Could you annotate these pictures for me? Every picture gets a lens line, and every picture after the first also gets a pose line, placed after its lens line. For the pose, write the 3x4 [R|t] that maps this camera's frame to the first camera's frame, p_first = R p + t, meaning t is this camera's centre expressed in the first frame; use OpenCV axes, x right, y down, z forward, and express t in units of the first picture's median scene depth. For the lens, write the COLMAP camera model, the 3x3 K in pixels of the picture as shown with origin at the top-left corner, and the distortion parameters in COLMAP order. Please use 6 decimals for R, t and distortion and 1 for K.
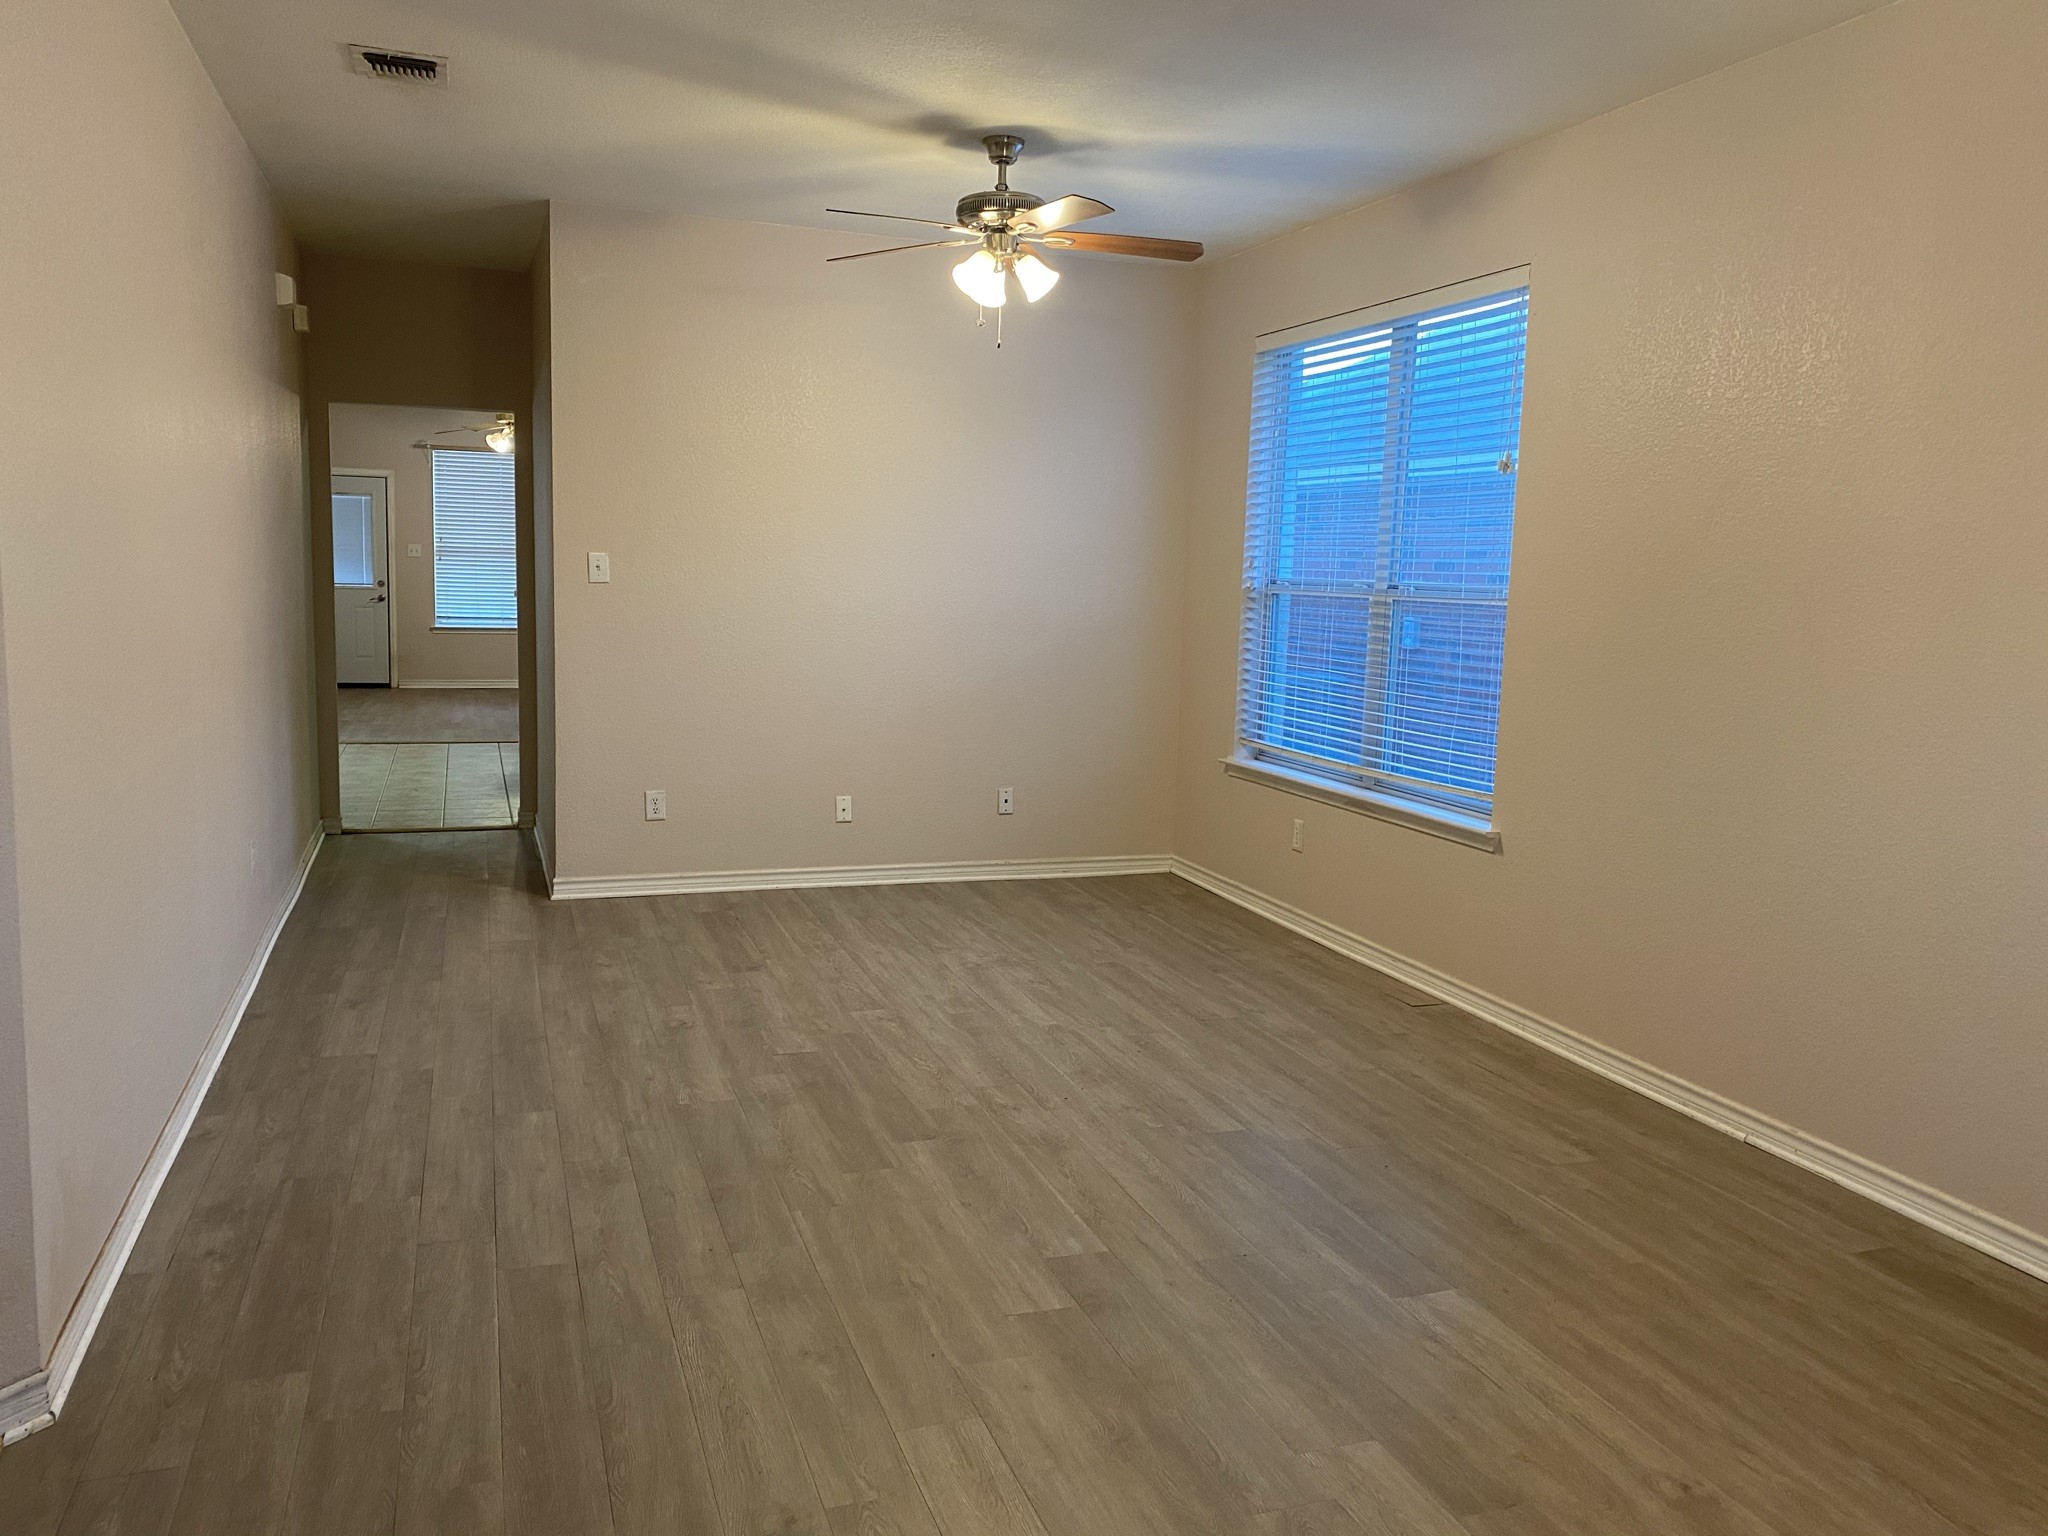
lens RADIAL K [[1539.9, 0, 1022.4], [0, 1539.9, 759.5], [0, 0, 1]] dist [0.007256, -0.031819]
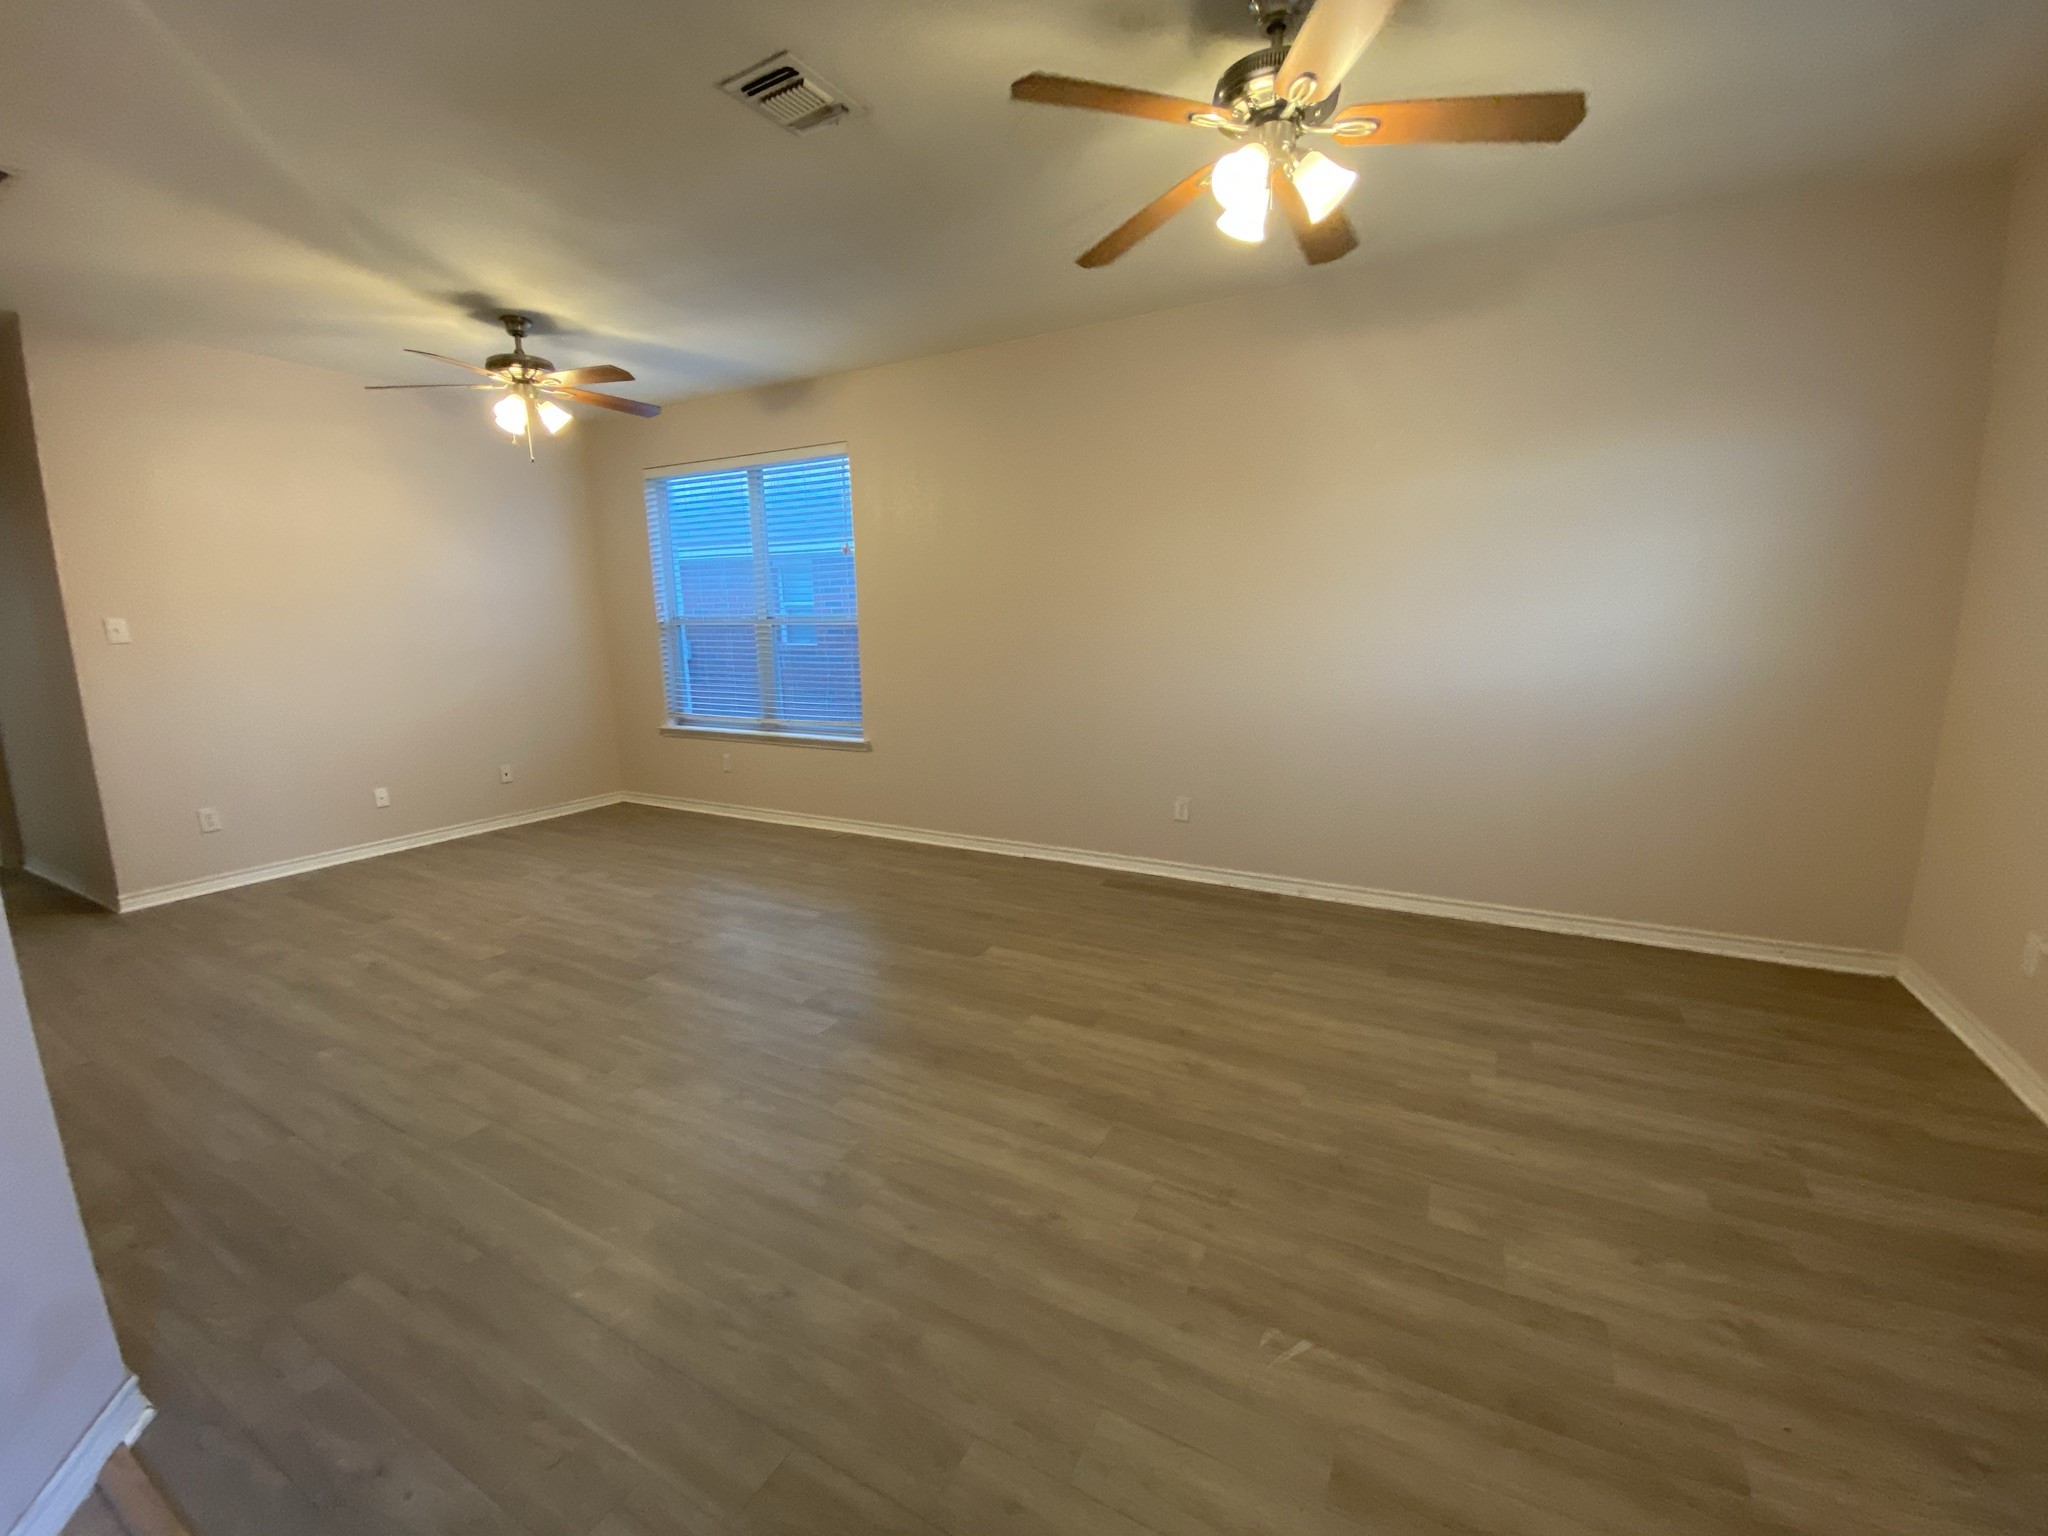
lens RADIAL K [[826.6, 0, 1037.7], [0, 826.6, 787.1], [0, 0, 1]] dist [-0.030586, -0.002718]
pose [[0.717920, -0.170326, 0.674966, -0.247240], [0.112670, 0.985251, 0.128785, -0.005614], [-0.686947, -0.016409, 0.726522, 0.091607]]
